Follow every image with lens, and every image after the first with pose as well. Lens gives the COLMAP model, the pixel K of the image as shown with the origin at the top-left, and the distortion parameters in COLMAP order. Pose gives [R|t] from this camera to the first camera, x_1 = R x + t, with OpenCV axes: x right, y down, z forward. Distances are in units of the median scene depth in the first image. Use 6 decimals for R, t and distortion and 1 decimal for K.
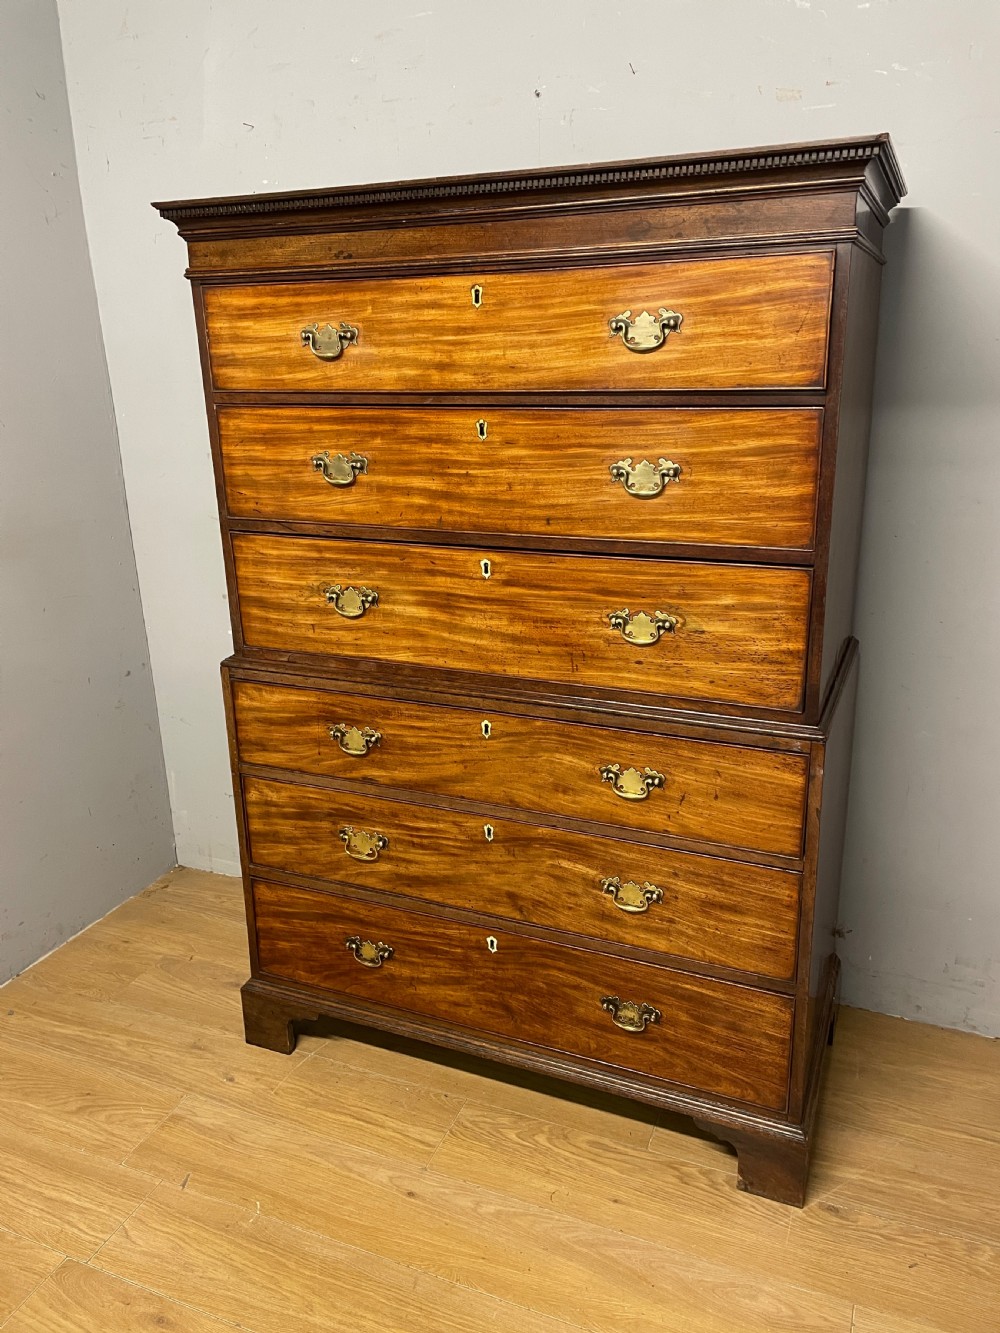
lens RADIAL K [[1006.0, 0, 499.1], [0, 1006.0, 657.2], [0, 0, 1]] dist [0.096704, -0.123467]
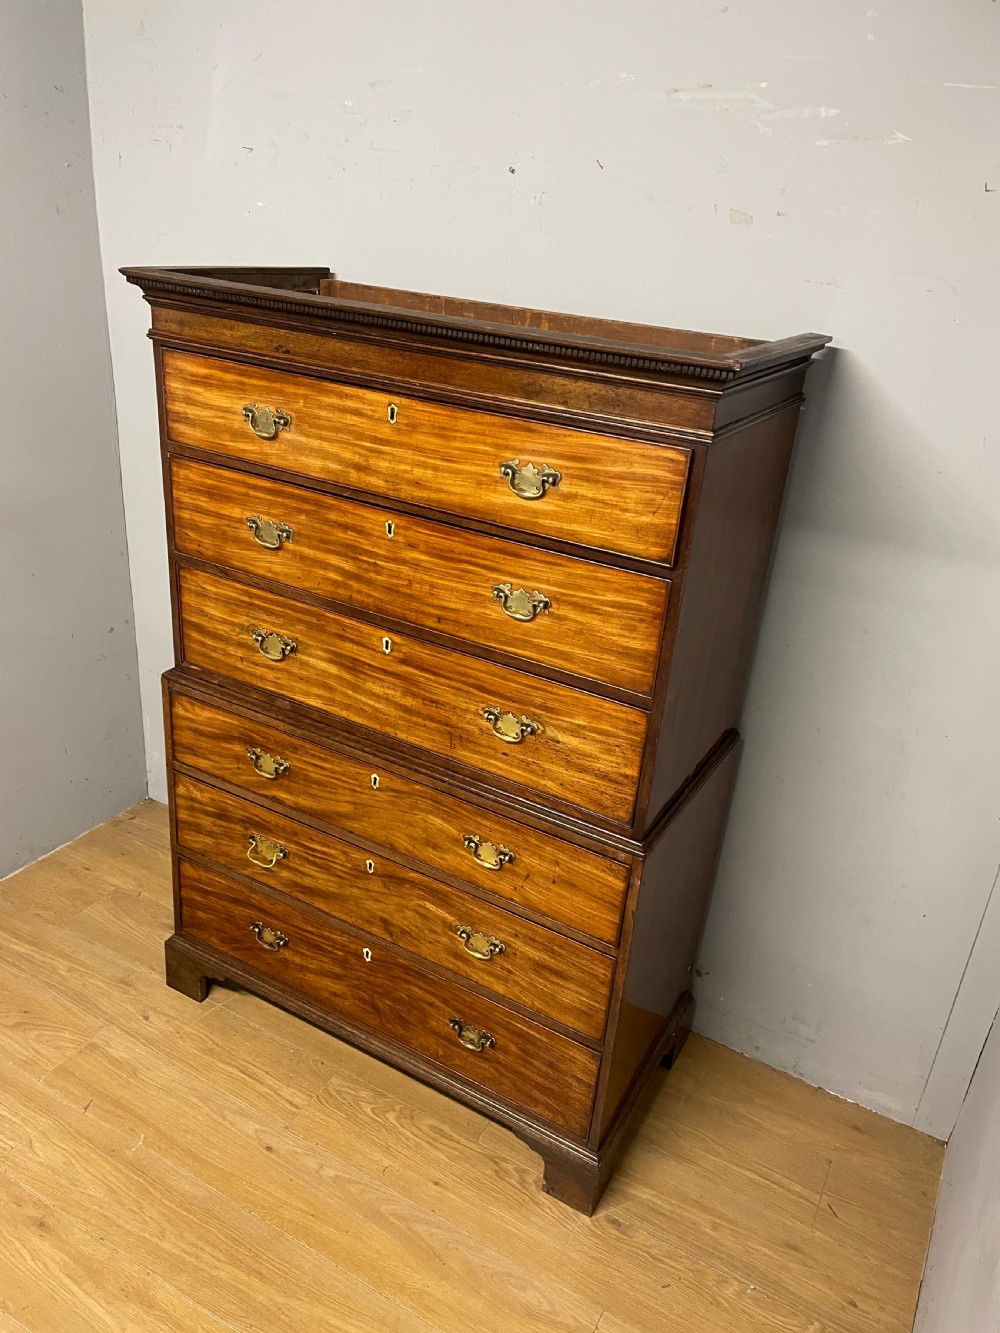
lens RADIAL K [[1006.0, 0, 491.5], [0, 1006.0, 670.2], [0, 0, 1]] dist [0.096704, -0.123467]
pose [[0.988745, 0.139144, -0.054978, 0.163145], [-0.130667, 0.982103, 0.135650, -0.223233], [0.072869, -0.126939, 0.989230, -0.087706]]
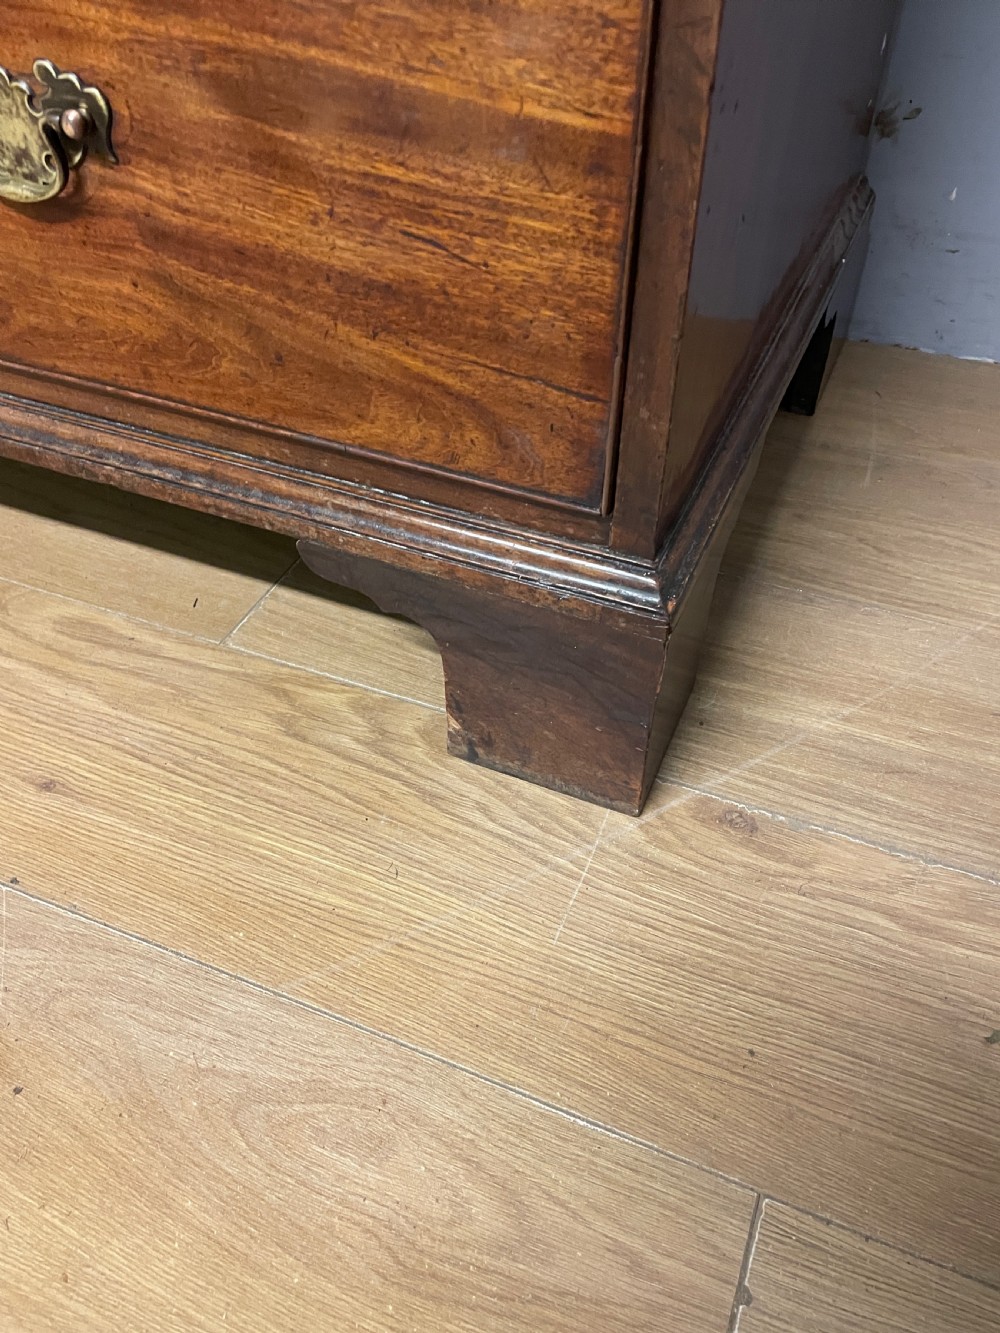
lens RADIAL K [[1006.0, 0, 496.1], [0, 1006.0, 674.1], [0, 0, 1]] dist [0.096704, -0.123467]
pose [[0.999752, 0.017563, 0.013702, 0.251044], [-0.021817, 0.896237, 0.443039, 0.370637], [-0.004499, -0.443228, 0.896398, 0.756688]]
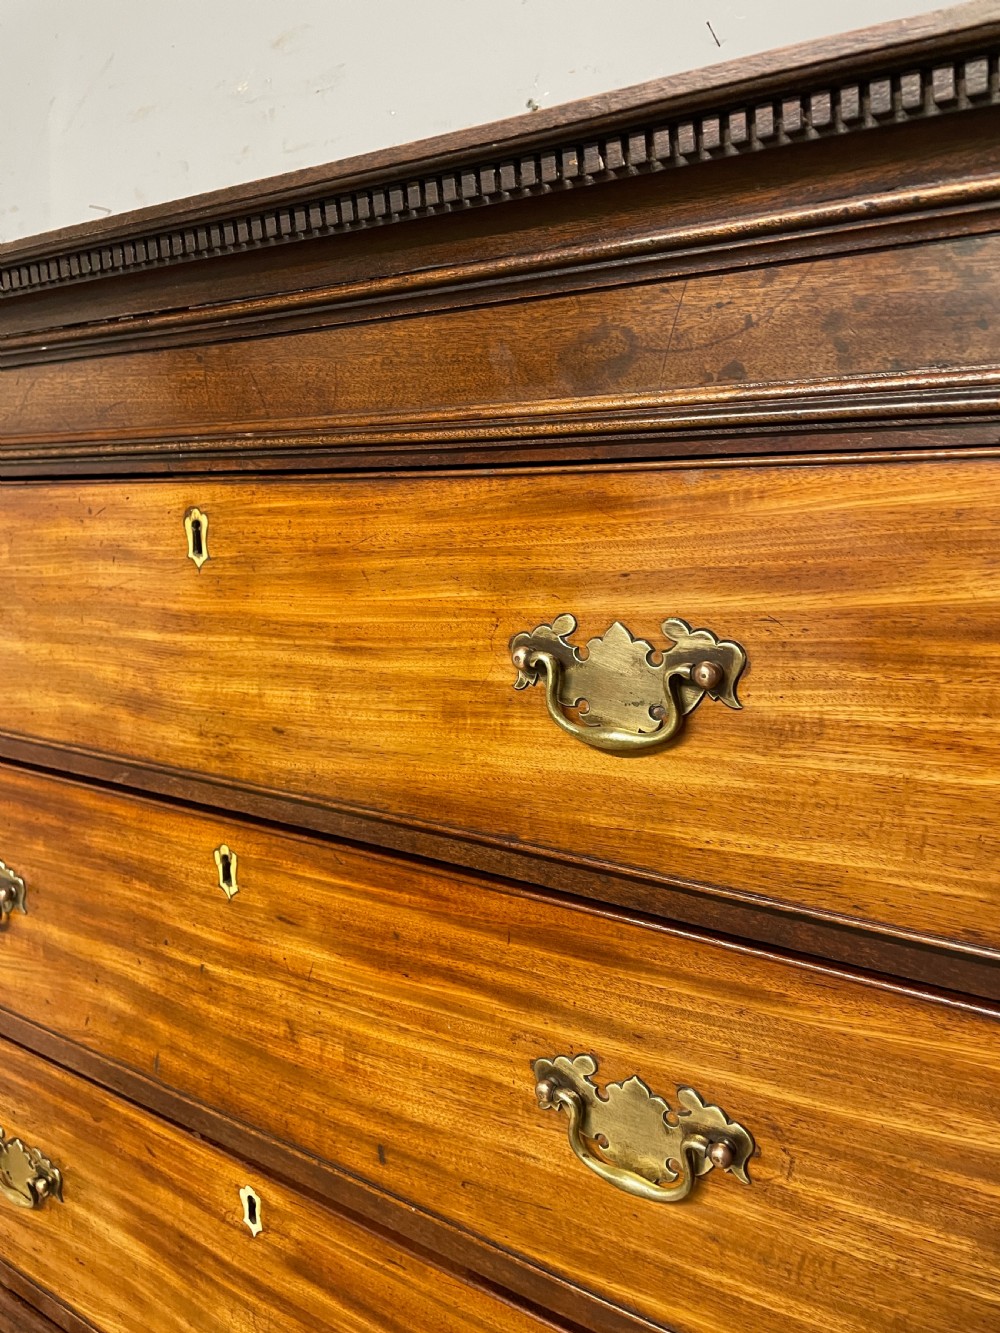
lens RADIAL K [[1006.0, 0, 493.1], [0, 1006.0, 651.4], [0, 0, 1]] dist [0.096704, -0.123467]
pose [[0.983222, 0.029922, -0.179944, 0.135862], [-0.051207, 0.992064, -0.114832, -0.251299], [0.175080, 0.122120, 0.976951, 0.602741]]
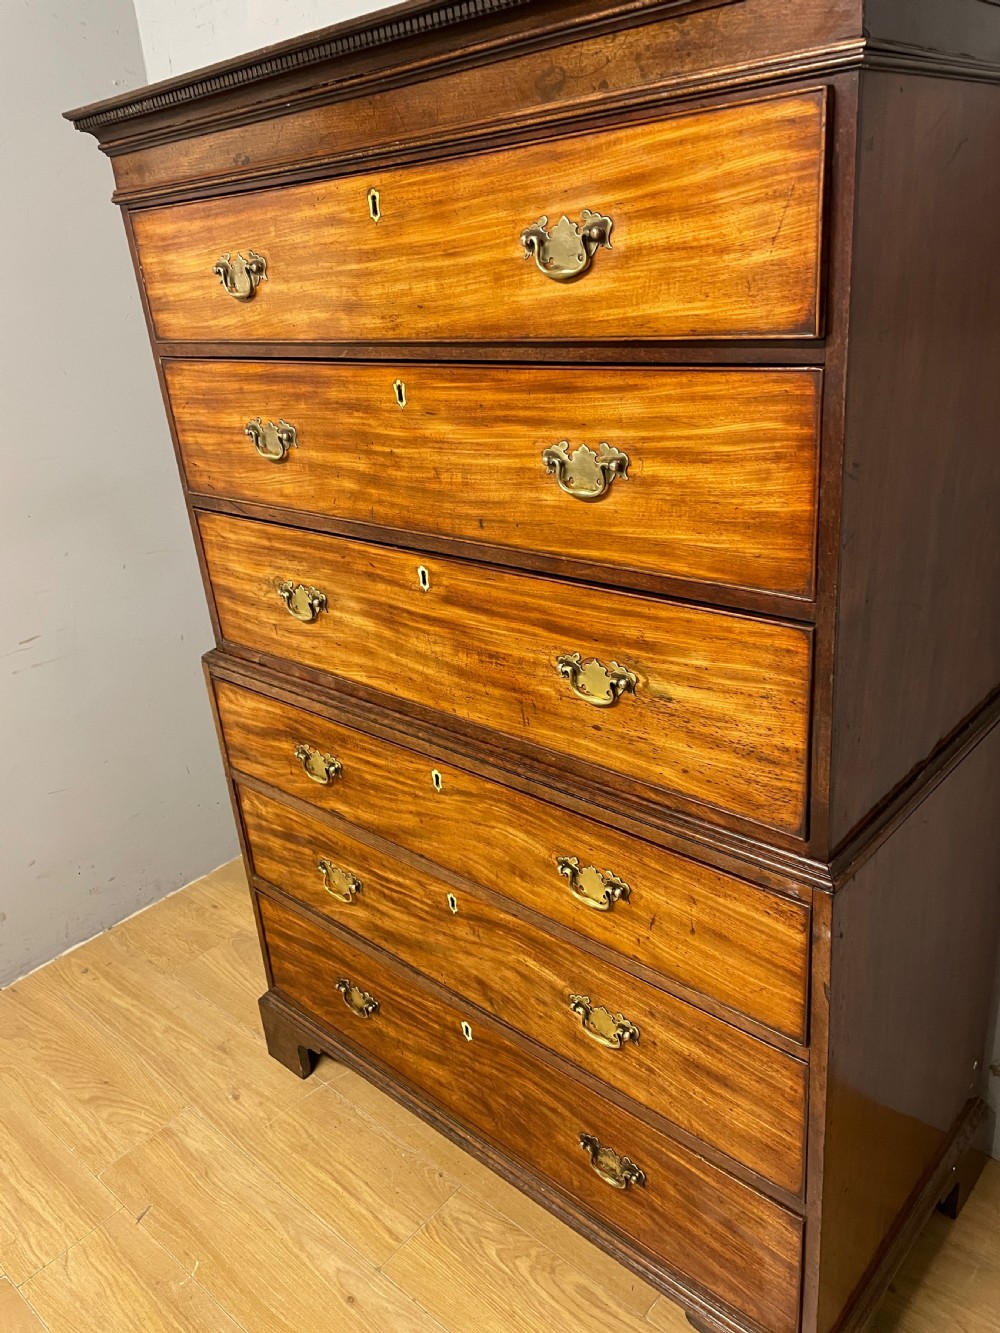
lens RADIAL K [[1006.0, 0, 495.1], [0, 1006.0, 659.9], [0, 0, 1]] dist [0.096704, -0.123467]
pose [[0.942012, 0.069856, -0.328229, 0.282714], [-0.033596, 0.992811, 0.114877, -0.113553], [0.333894, -0.097189, 0.937587, 0.299876]]
